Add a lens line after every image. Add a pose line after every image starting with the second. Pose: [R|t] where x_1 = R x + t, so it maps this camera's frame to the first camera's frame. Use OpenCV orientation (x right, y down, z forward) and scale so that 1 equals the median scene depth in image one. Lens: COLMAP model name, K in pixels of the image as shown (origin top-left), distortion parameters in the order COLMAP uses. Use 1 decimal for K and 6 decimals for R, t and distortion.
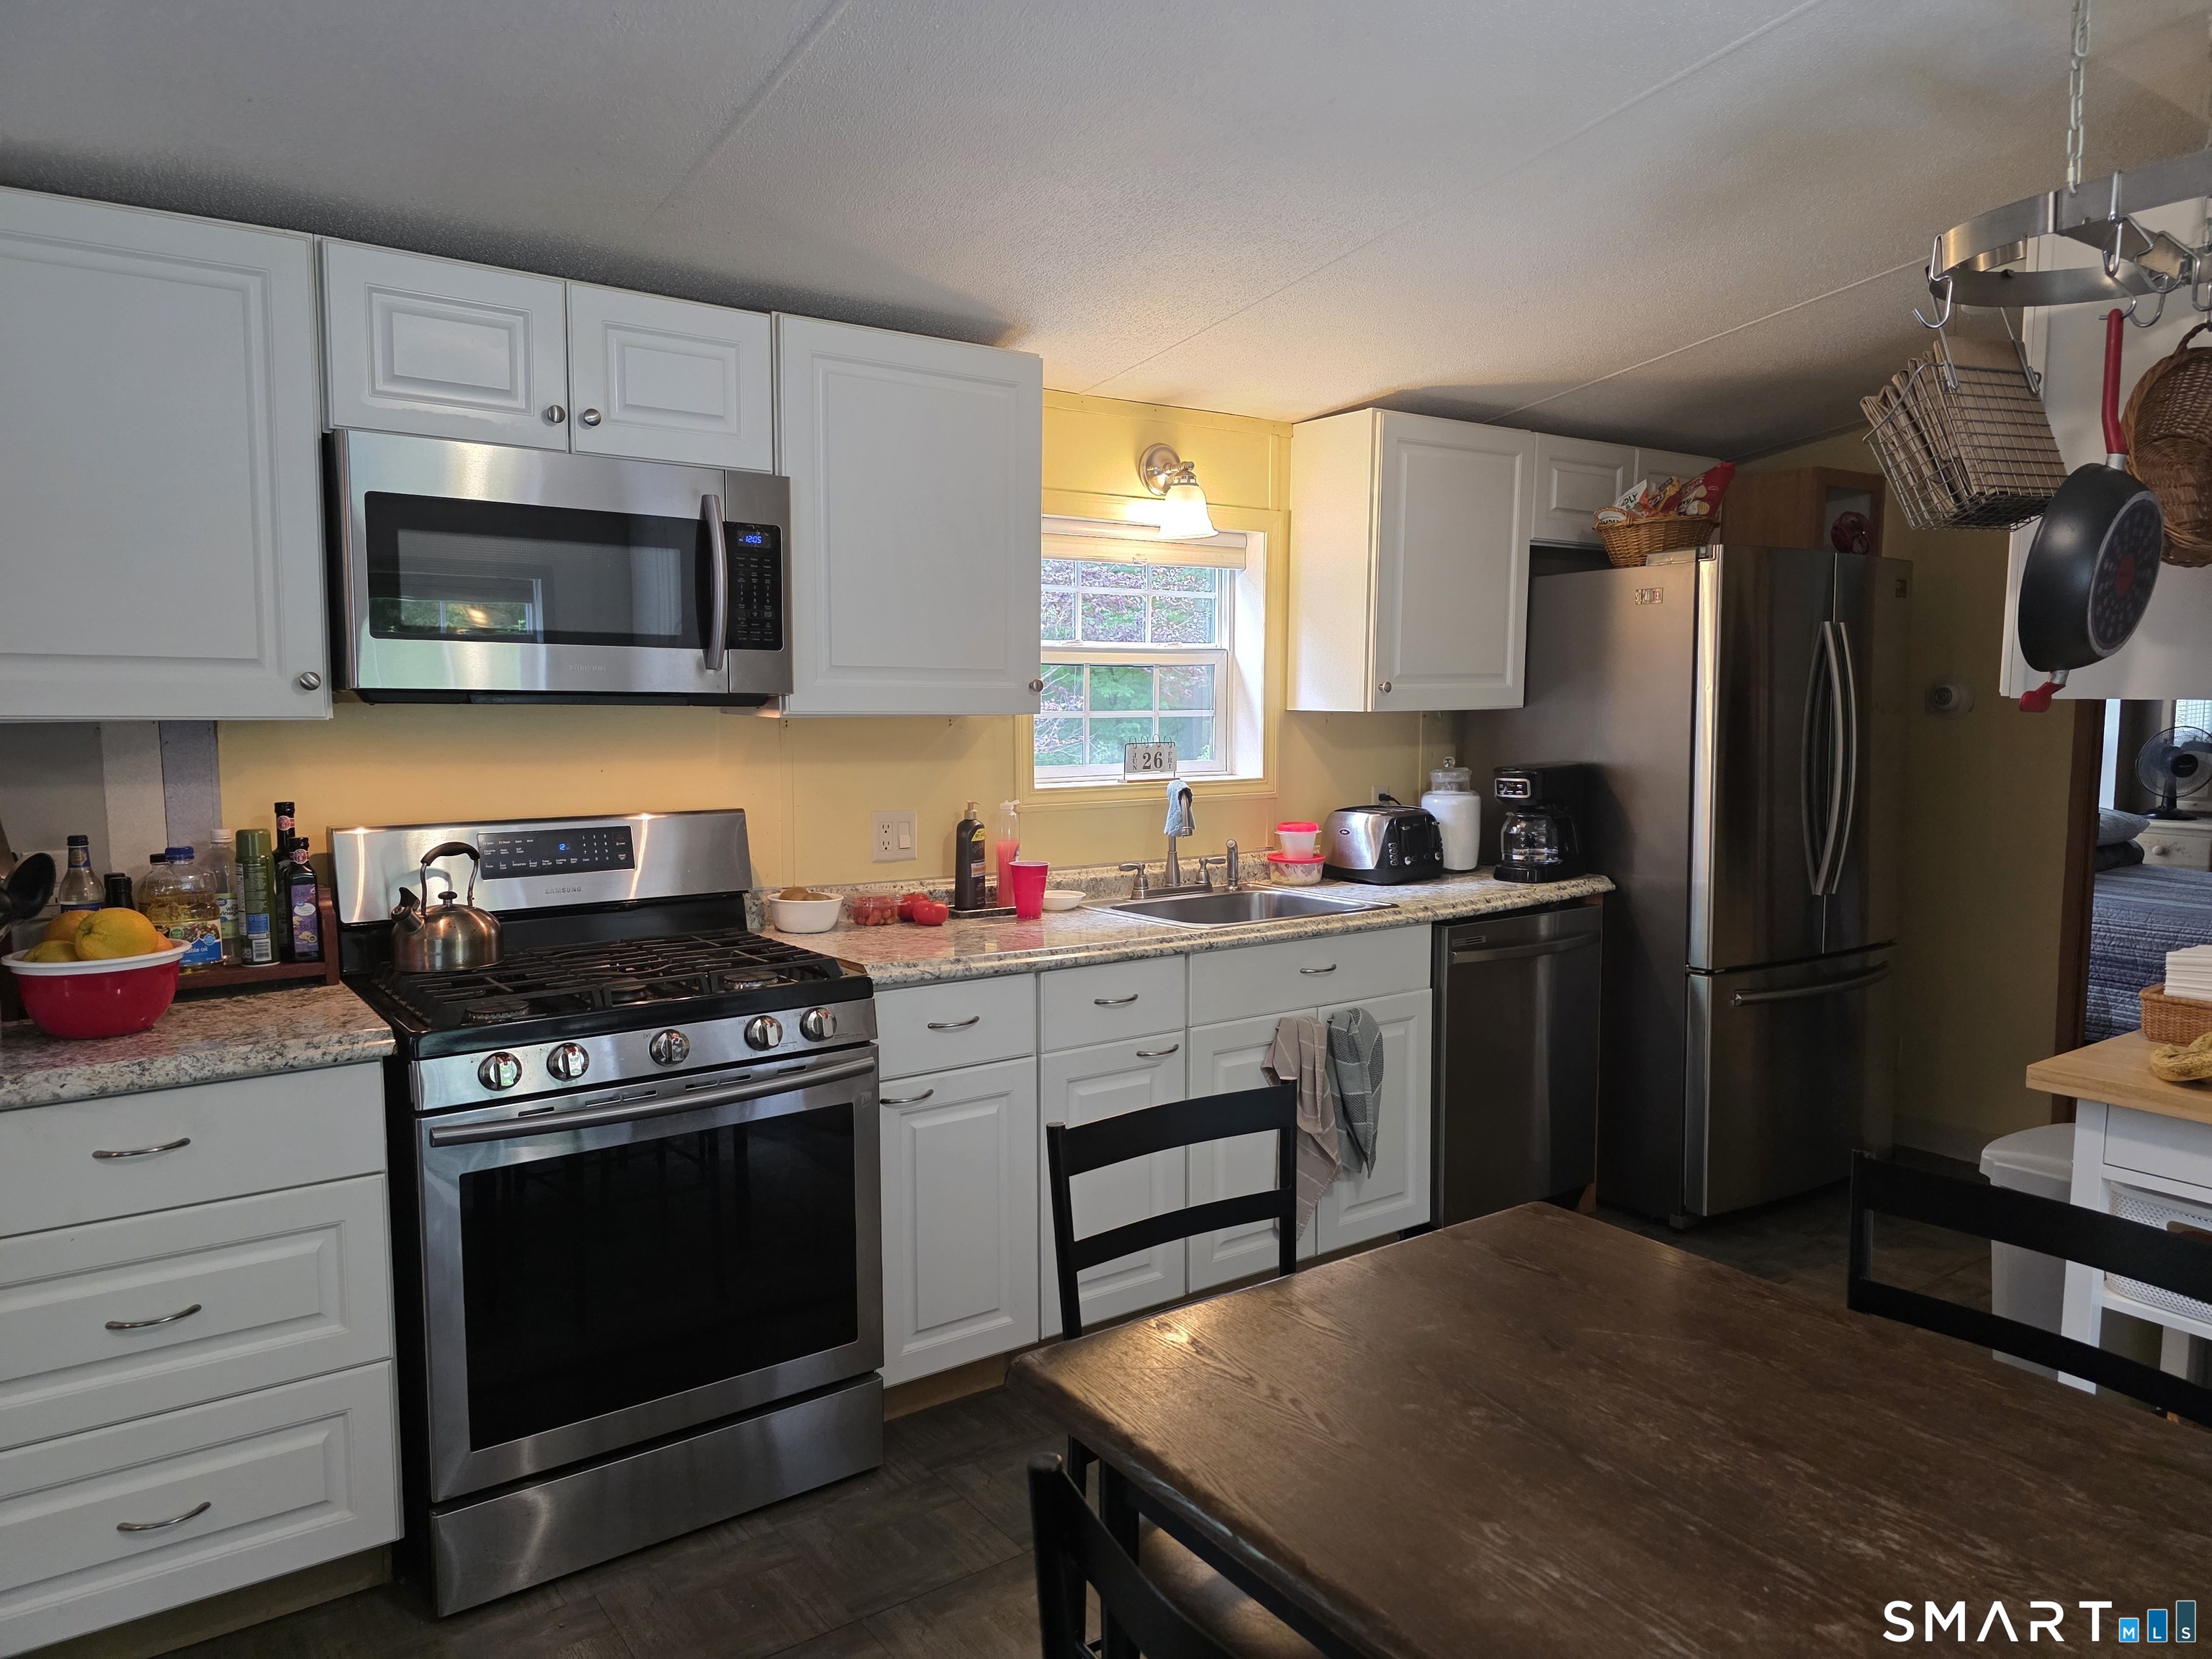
lens RADIAL K [[1487.3, 0, 1103.6], [0, 1487.3, 826.5], [0, 0, 1]] dist [0.069751, -0.067925]
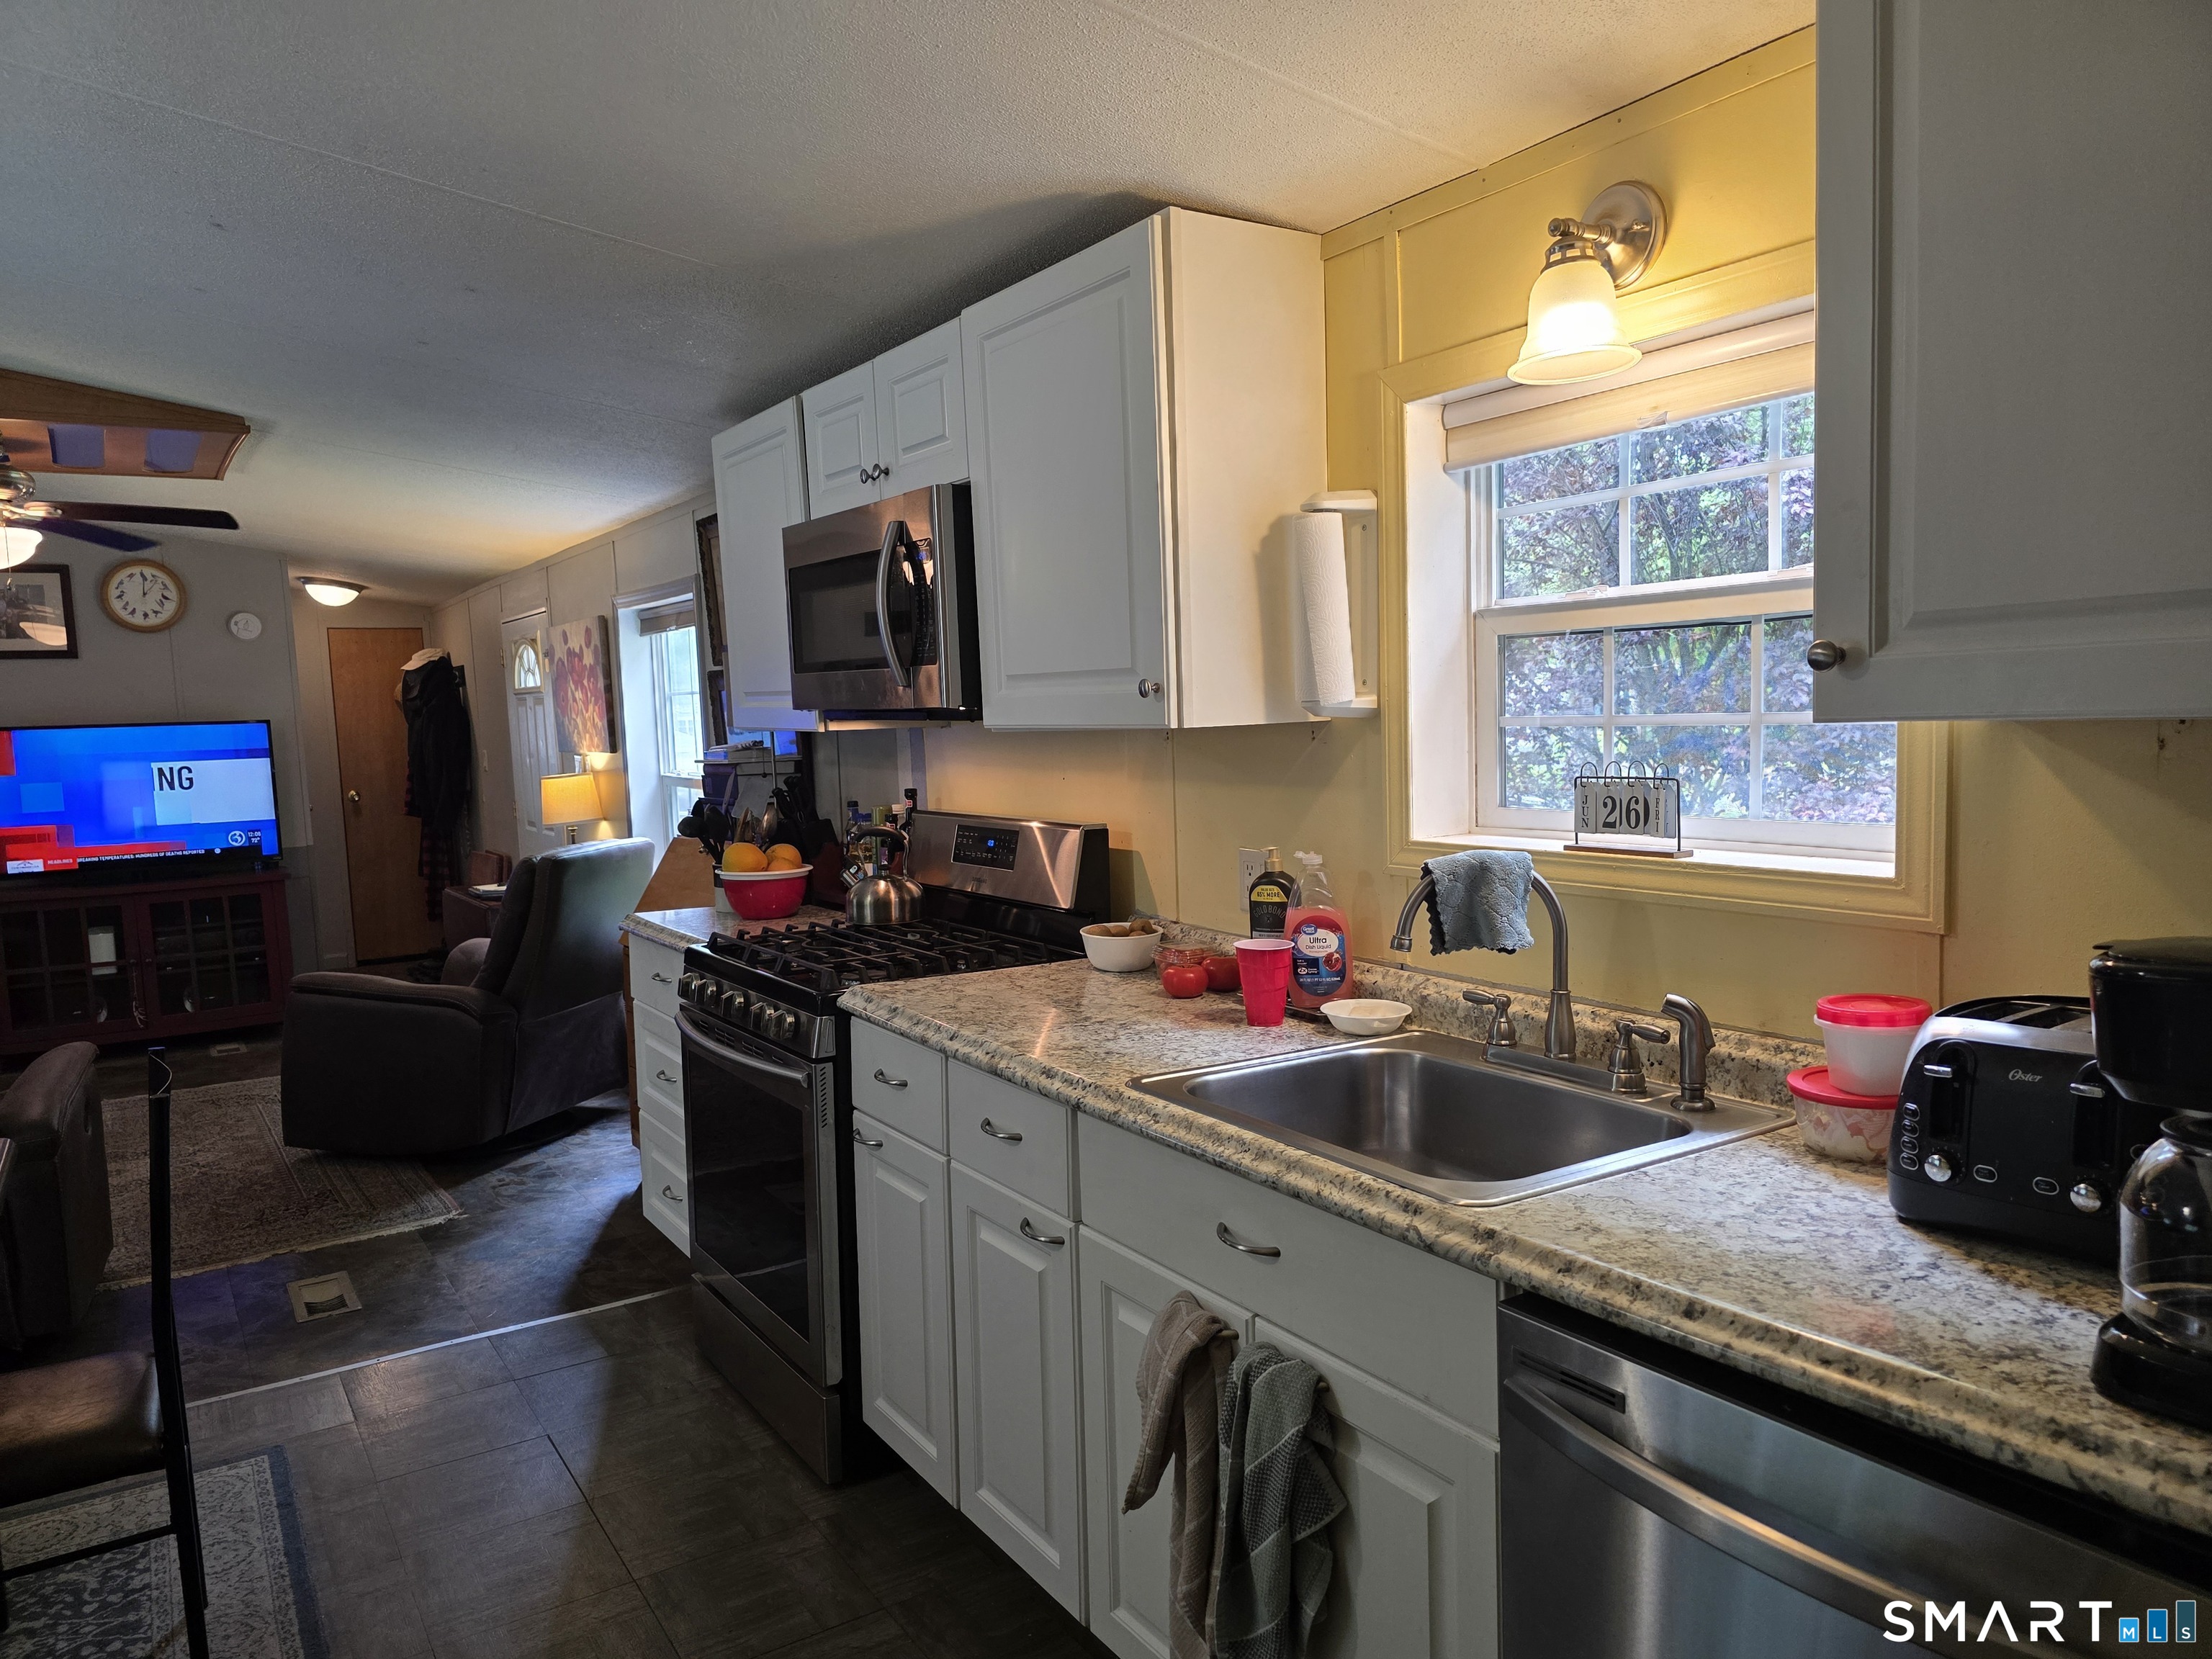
lens RADIAL K [[1504.2, 0, 1093.1], [0, 1504.2, 860.7], [0, 0, 1]] dist [0.056374, -0.044591]
pose [[-0.054395, 0.104154, -0.993073, 0.638539], [-0.058203, 0.992523, 0.107285, -0.083097], [0.996822, 0.063635, -0.047926, 0.952658]]
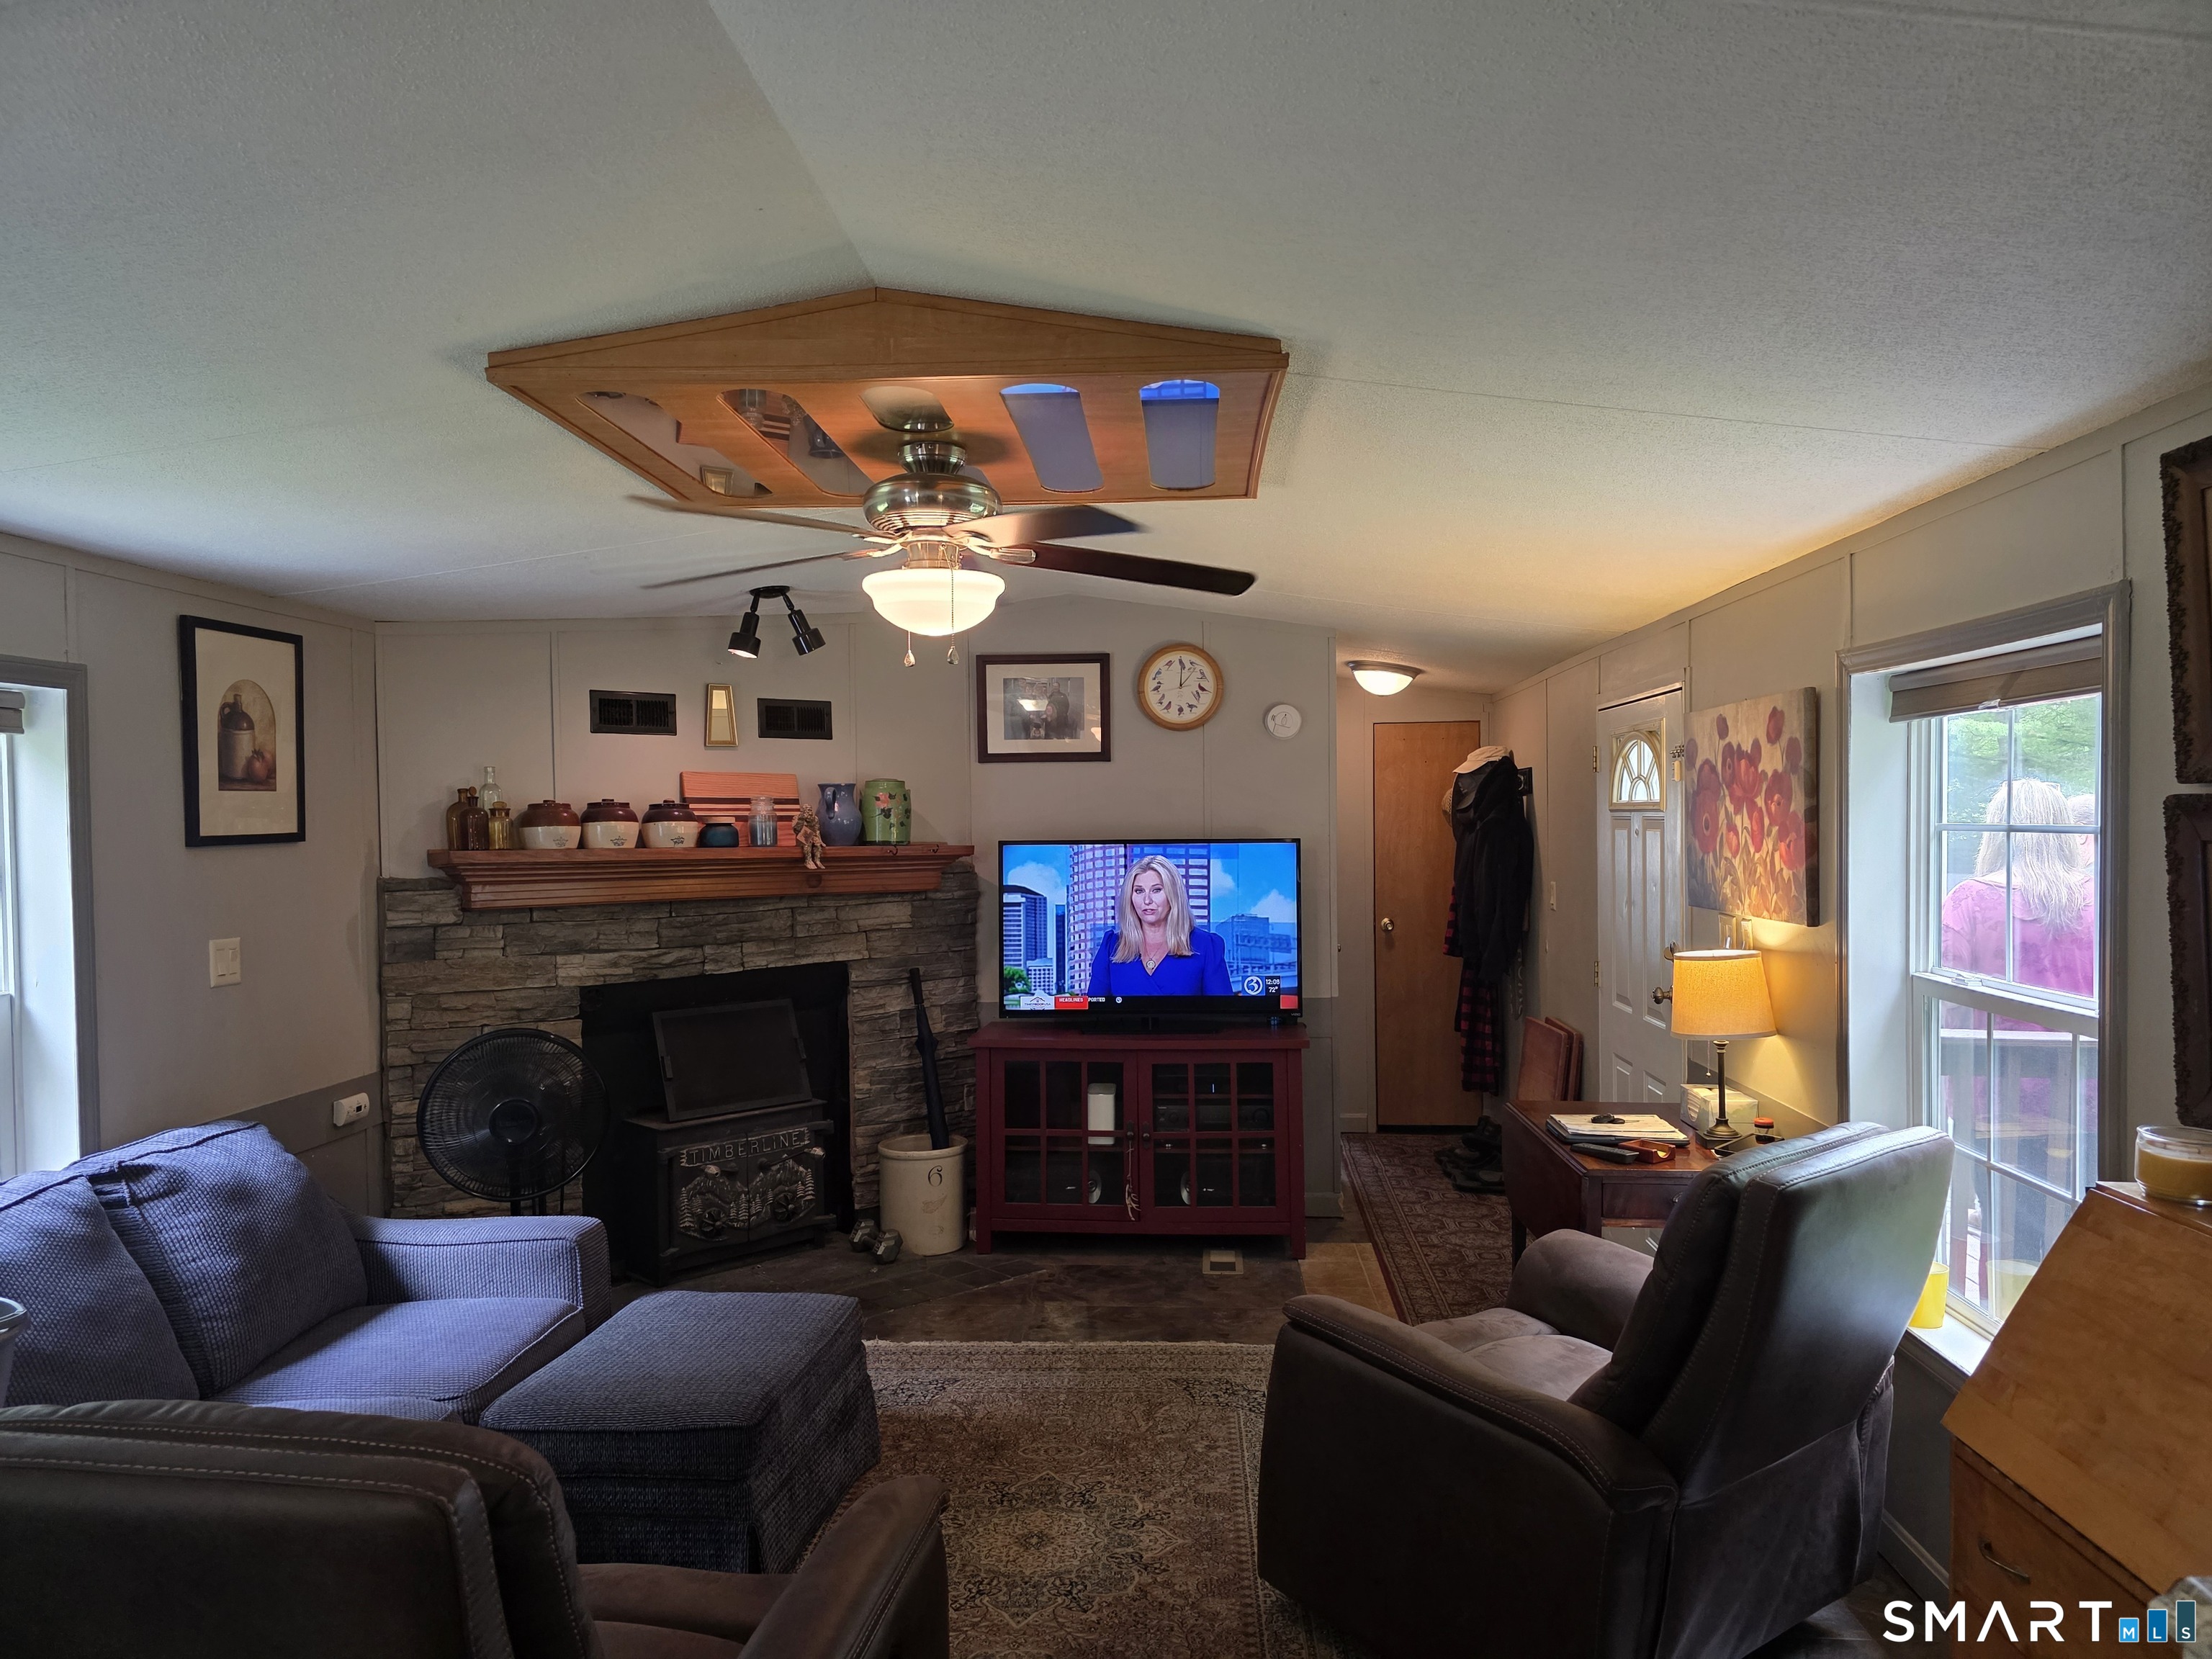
lens RADIAL K [[1491.7, 0, 1117.9], [0, 1491.7, 852.5], [0, 0, 1]] dist [0.078760, -0.095896]
pose [[-0.630025, 0.023210, -0.776228, -0.026010], [-0.062269, 0.994825, 0.080287, -0.086486], [0.774074, 0.098918, -0.625320, 0.567357]]
